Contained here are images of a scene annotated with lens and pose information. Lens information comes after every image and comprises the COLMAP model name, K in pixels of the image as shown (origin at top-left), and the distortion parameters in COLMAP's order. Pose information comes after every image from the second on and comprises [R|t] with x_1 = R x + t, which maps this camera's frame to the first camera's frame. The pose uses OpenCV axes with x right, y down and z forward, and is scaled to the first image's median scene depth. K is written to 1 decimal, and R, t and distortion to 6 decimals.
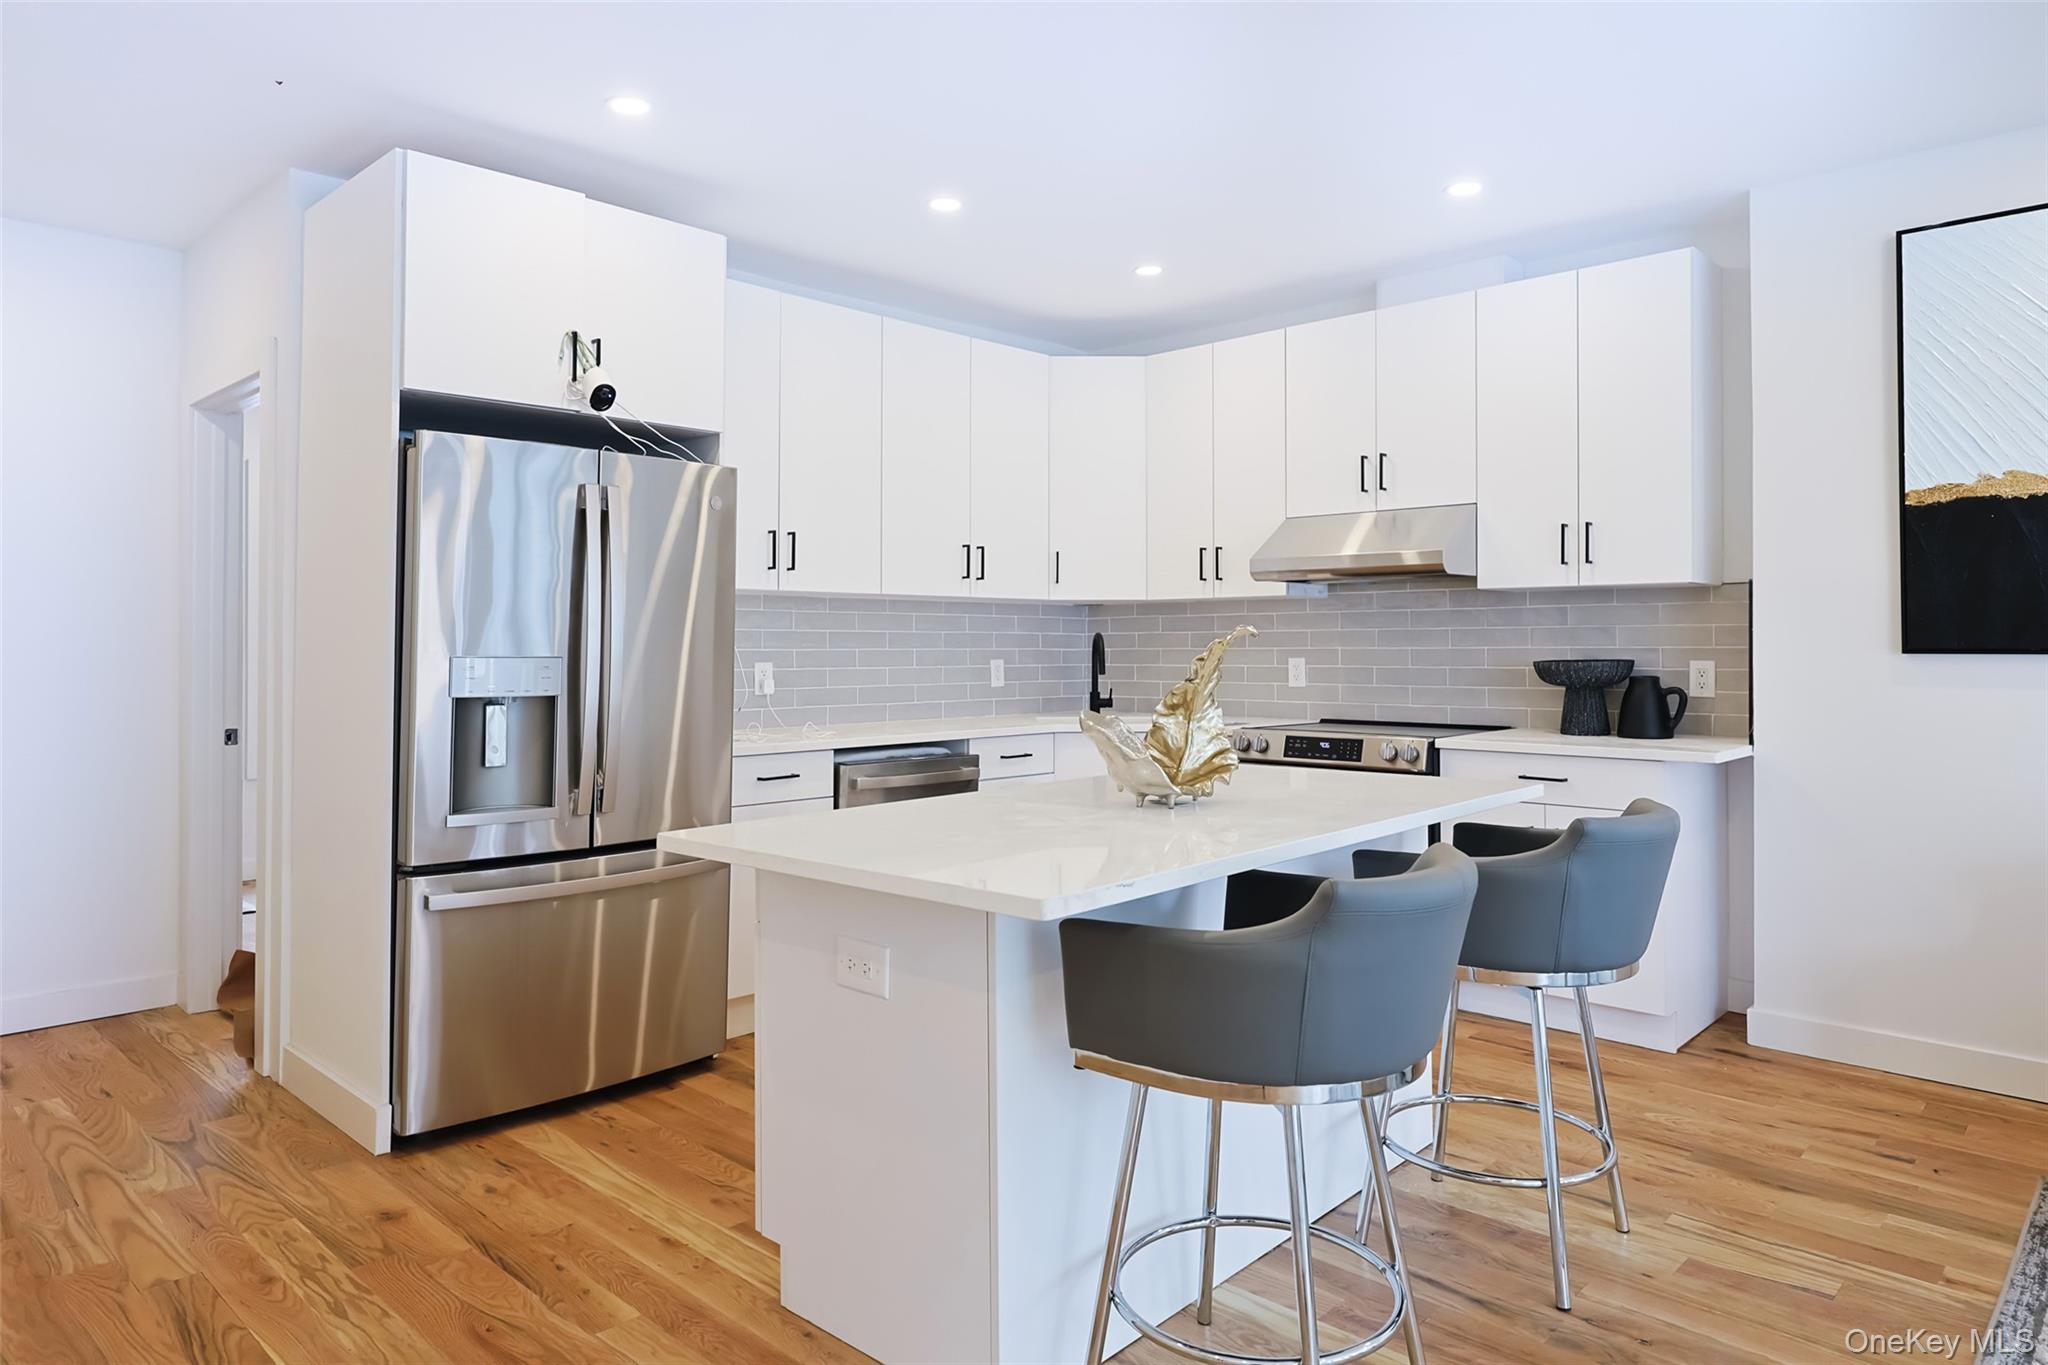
lens RADIAL K [[1268.7, 0, 978.7], [0, 1268.7, 628.3], [0, 0, 1]] dist [0.002432, -0.000833]
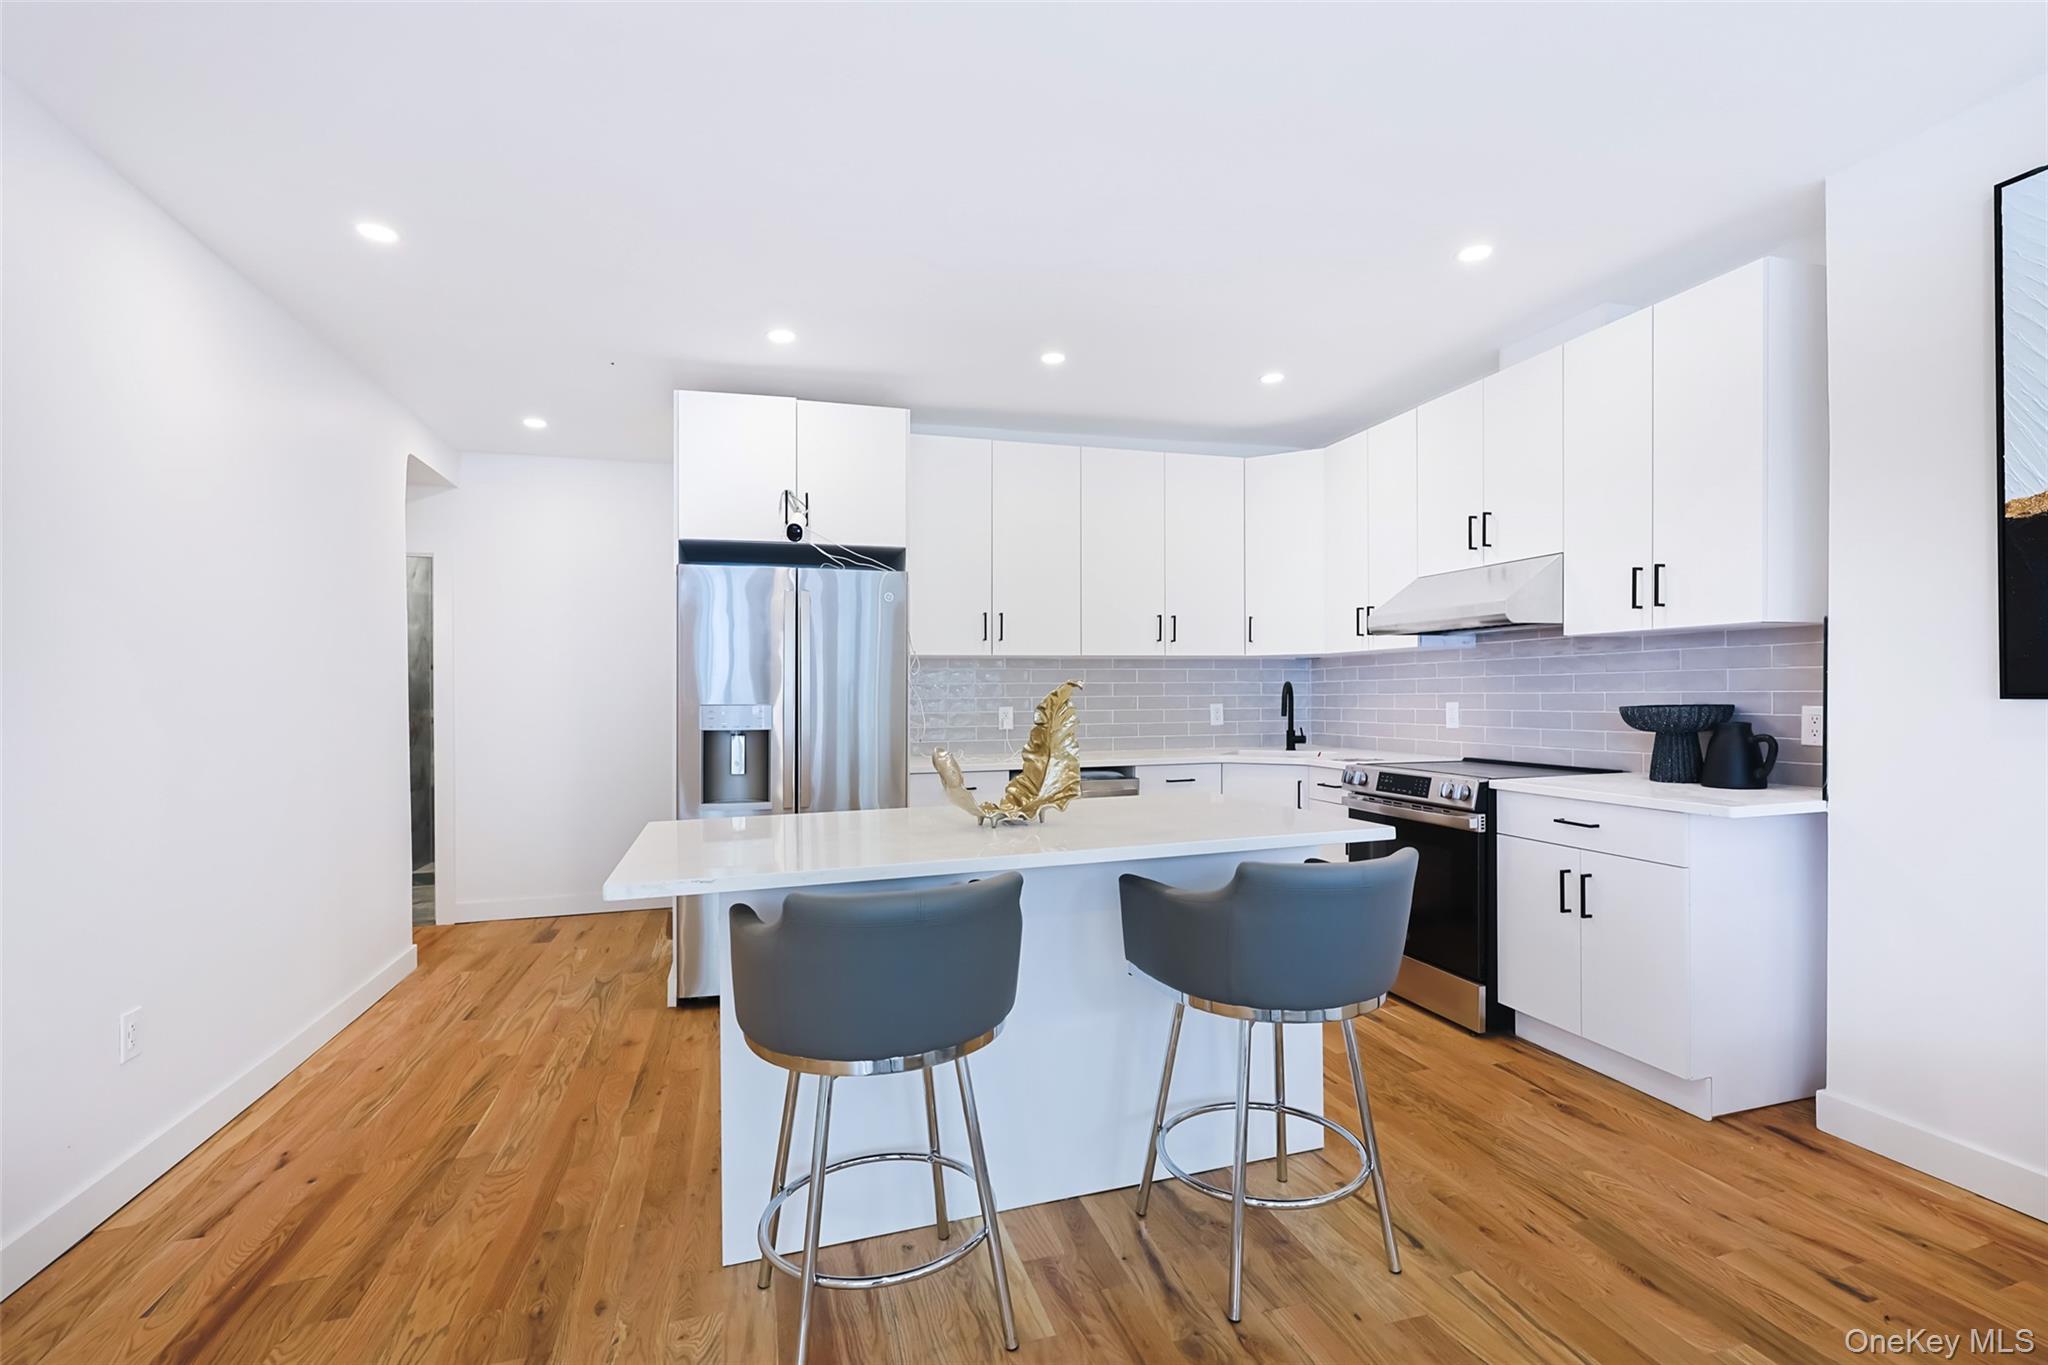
lens RADIAL K [[915.7, 0, 1025.4], [0, 915.7, 699.1], [0, 0, 1]] dist [0.002906, -0.000255]
pose [[0.876961, -0.003398, -0.480550, 0.423665], [0.014713, 0.999696, 0.019780, -0.001055], [0.480337, -0.024417, 0.876744, 0.159300]]
